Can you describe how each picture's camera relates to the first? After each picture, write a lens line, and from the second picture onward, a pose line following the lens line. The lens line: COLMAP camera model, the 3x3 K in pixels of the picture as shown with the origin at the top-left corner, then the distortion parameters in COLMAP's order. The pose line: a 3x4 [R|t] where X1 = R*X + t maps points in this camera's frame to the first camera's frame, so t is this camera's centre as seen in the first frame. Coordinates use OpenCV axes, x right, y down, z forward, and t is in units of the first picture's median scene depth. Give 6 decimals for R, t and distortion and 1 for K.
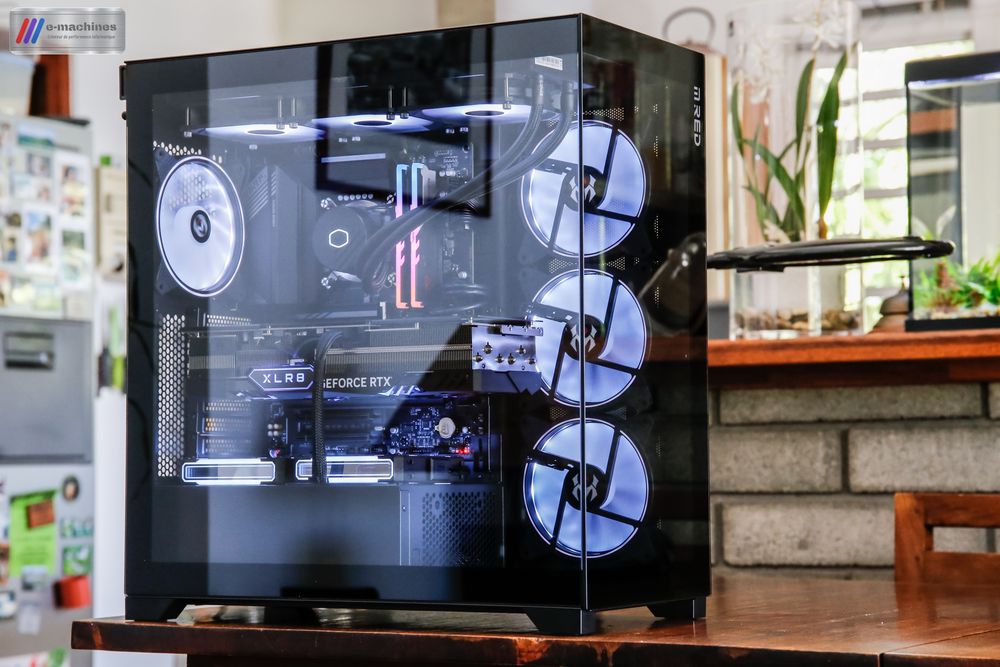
lens RADIAL K [[2319.9, 0, 500.0], [0, 2319.9, 333.5], [0, 0, 1]] dist [0.432046, 0.257753]
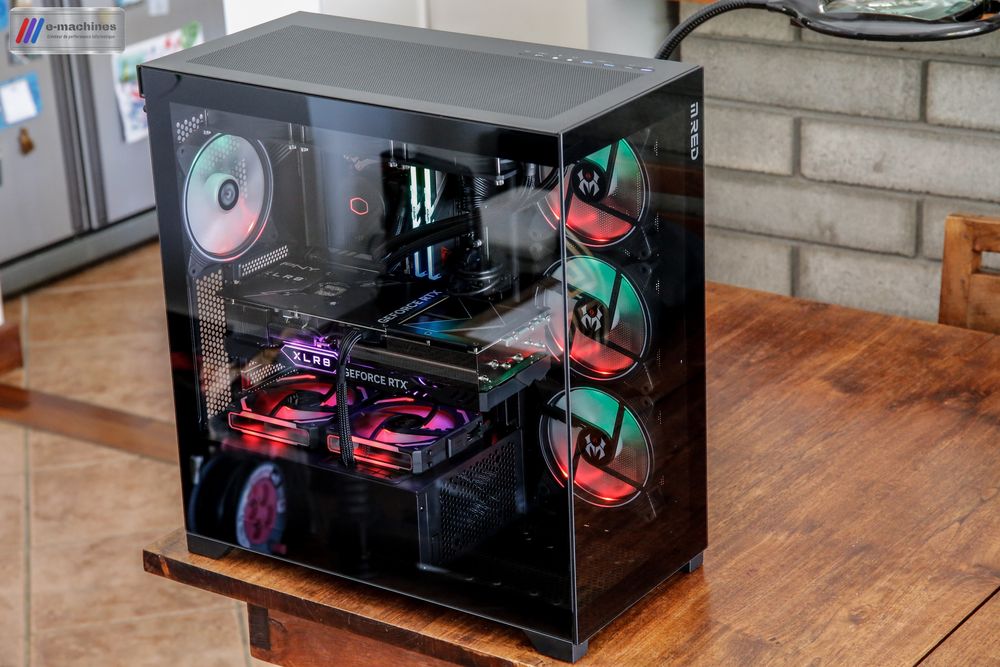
lens RADIAL K [[2444.5, 0, 500.0], [0, 2444.5, 333.5], [0, 0, 1]] dist [0.511191, 0.416727]
pose [[0.996450, -0.001598, -0.084167, 0.057866], [0.035921, 0.912302, 0.407940, -0.292052], [0.076133, -0.409515, 0.909121, -0.013418]]
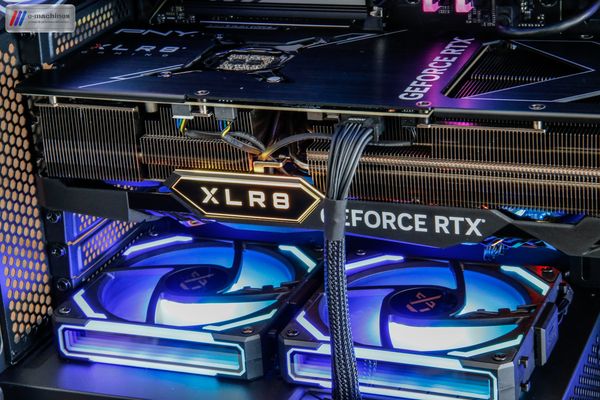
lens RADIAL K [[1476.9, 0, 300.0], [0, 1476.9, 200.0], [0, 0, 1]] dist [0.363676, -0.630774]
pose [[0.986364, -0.113589, 0.119091, -0.077770], [0.054363, 0.907886, 0.415677, -0.075980], [-0.155338, -0.403534, 0.901682, 0.452055]]
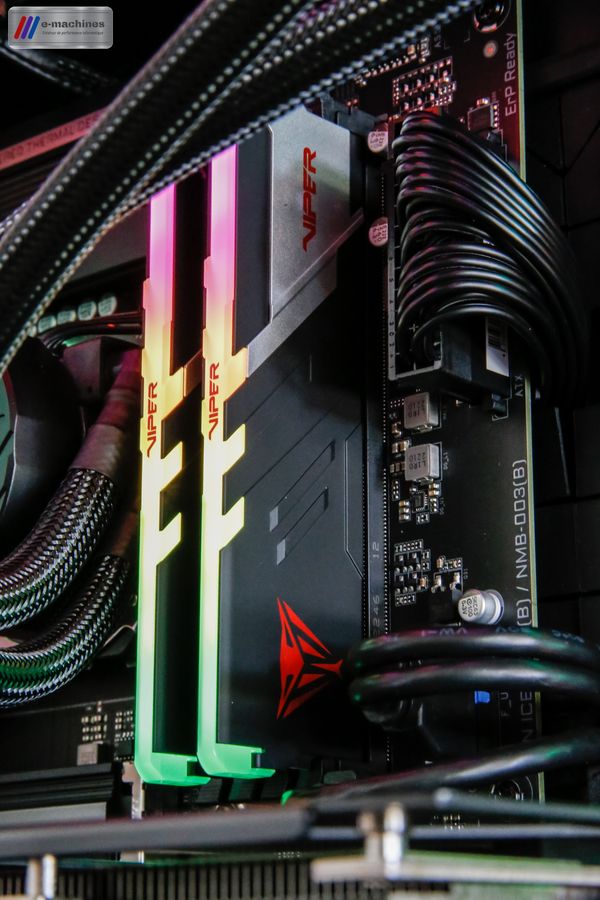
lens RADIAL K [[2215.3, 0, 300.0], [0, 2215.3, 450.0], [0, 0, 1]] dist [0.363676, -0.630774]
pose [[0.980630, -0.043045, -0.191082, 0.003455], [0.003171, 0.978915, -0.204245, -0.000074], [0.195844, 0.199683, 0.960090, 0.543927]]
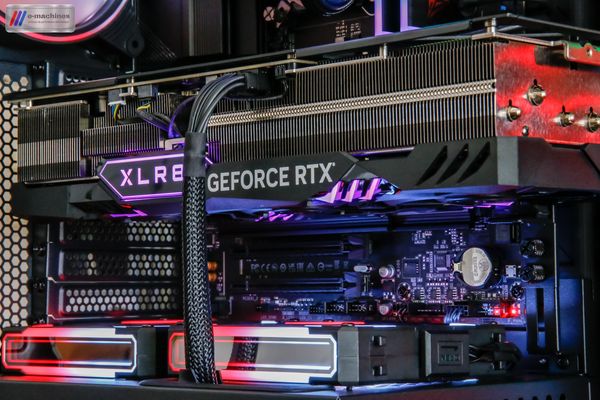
lens RADIAL K [[1476.9, 0, 300.0], [0, 1476.9, 200.0], [0, 0, 1]] dist [0.363676, -0.630774]
pose [[0.974263, -0.019468, -0.224571, 0.009356], [0.019298, 0.999809, -0.002953, 0.017052], [0.224585, -0.001457, 0.974453, 0.440988]]
